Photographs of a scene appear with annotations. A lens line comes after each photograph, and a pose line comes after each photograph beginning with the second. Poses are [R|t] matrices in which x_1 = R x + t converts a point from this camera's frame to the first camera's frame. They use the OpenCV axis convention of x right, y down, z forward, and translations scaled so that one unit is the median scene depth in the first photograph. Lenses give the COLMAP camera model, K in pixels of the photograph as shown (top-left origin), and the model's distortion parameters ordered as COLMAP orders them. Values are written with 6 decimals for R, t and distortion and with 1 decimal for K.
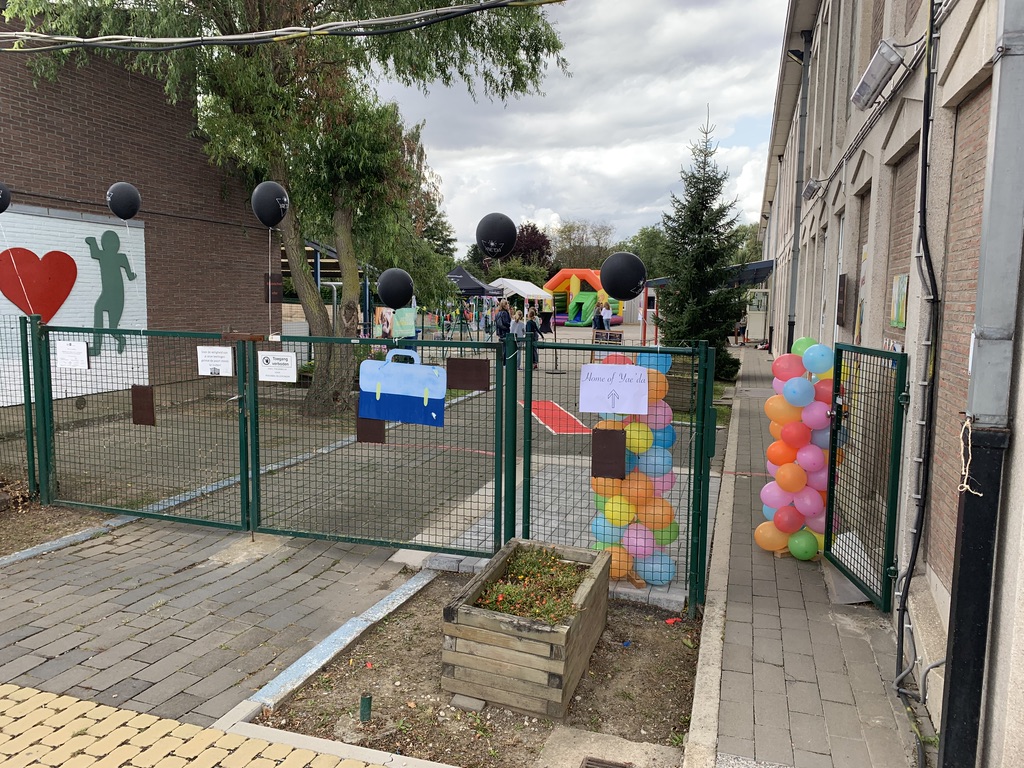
lens RADIAL K [[779.9, 0, 500.3], [0, 779.9, 371.5], [0, 0, 1]] dist [0.024776, -0.010895]
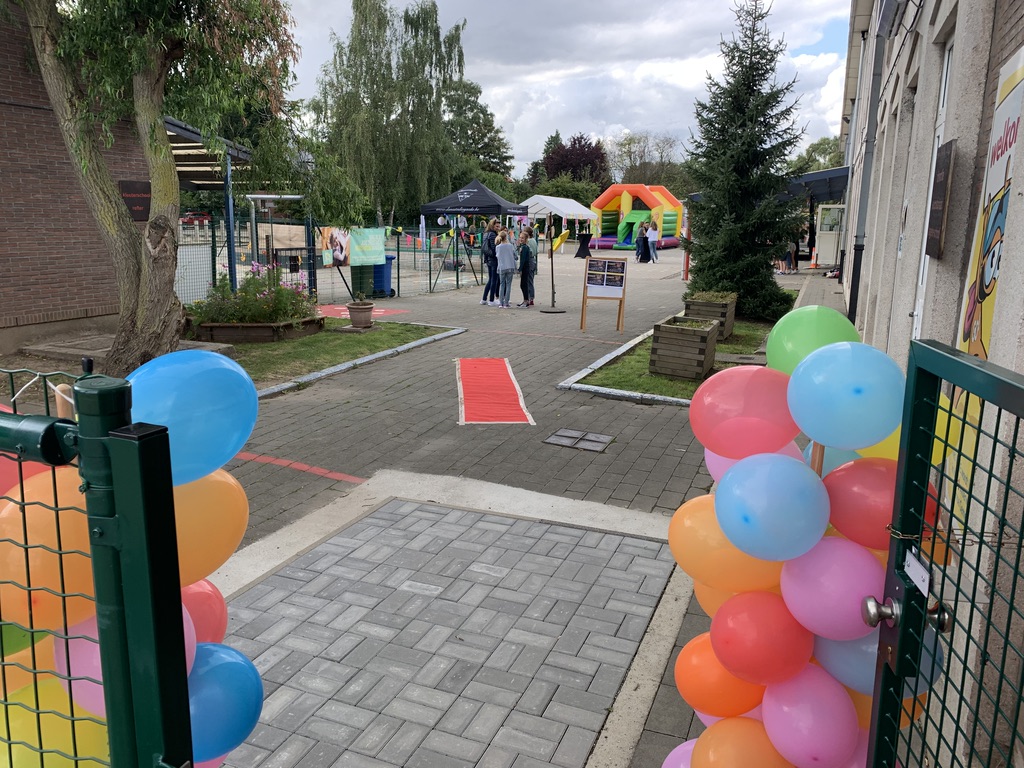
lens RADIAL K [[779.9, 0, 500.3], [0, 779.9, 371.5], [0, 0, 1]] dist [0.024776, -0.010895]
pose [[0.996340, 0.009965, -0.084900, 0.086431], [-0.001580, 0.995159, 0.098267, -0.014366], [0.085468, -0.097774, 0.991532, 0.201083]]
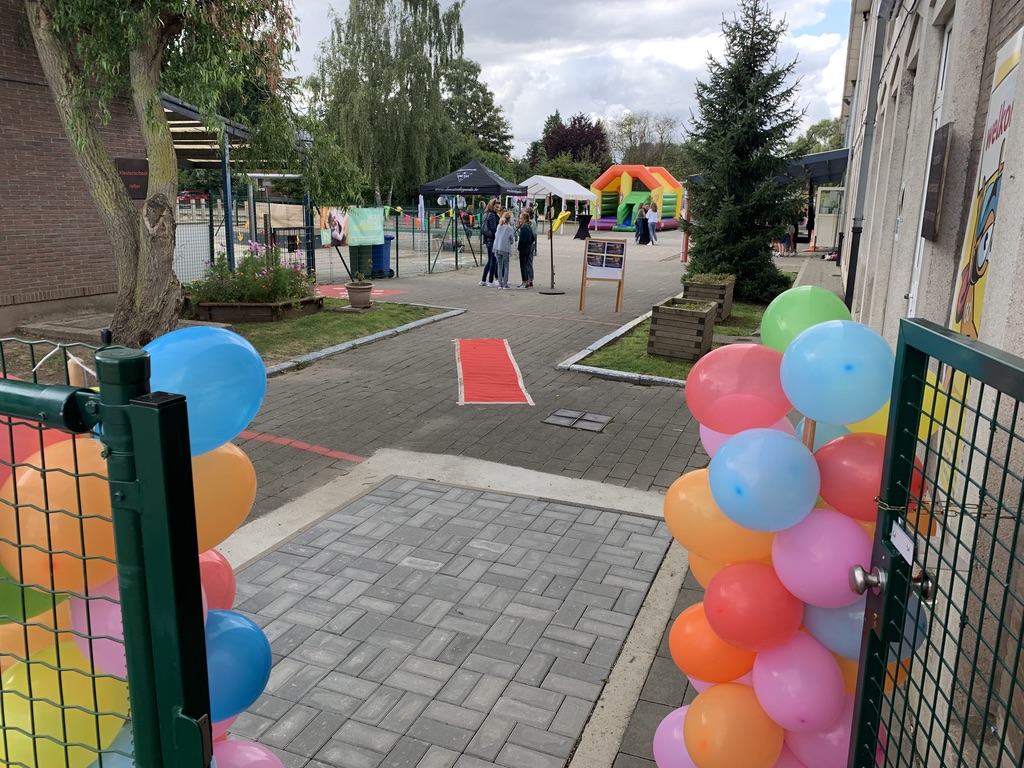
lens RADIAL K [[780.7, 0, 506.5], [0, 780.7, 372.0], [0, 0, 1]] dist [0.021574, -0.005862]
pose [[0.997079, 0.015736, -0.074736, 0.086276], [-0.006498, 0.992473, 0.122287, -0.014045], [0.076098, -0.121444, 0.989677, 0.199020]]
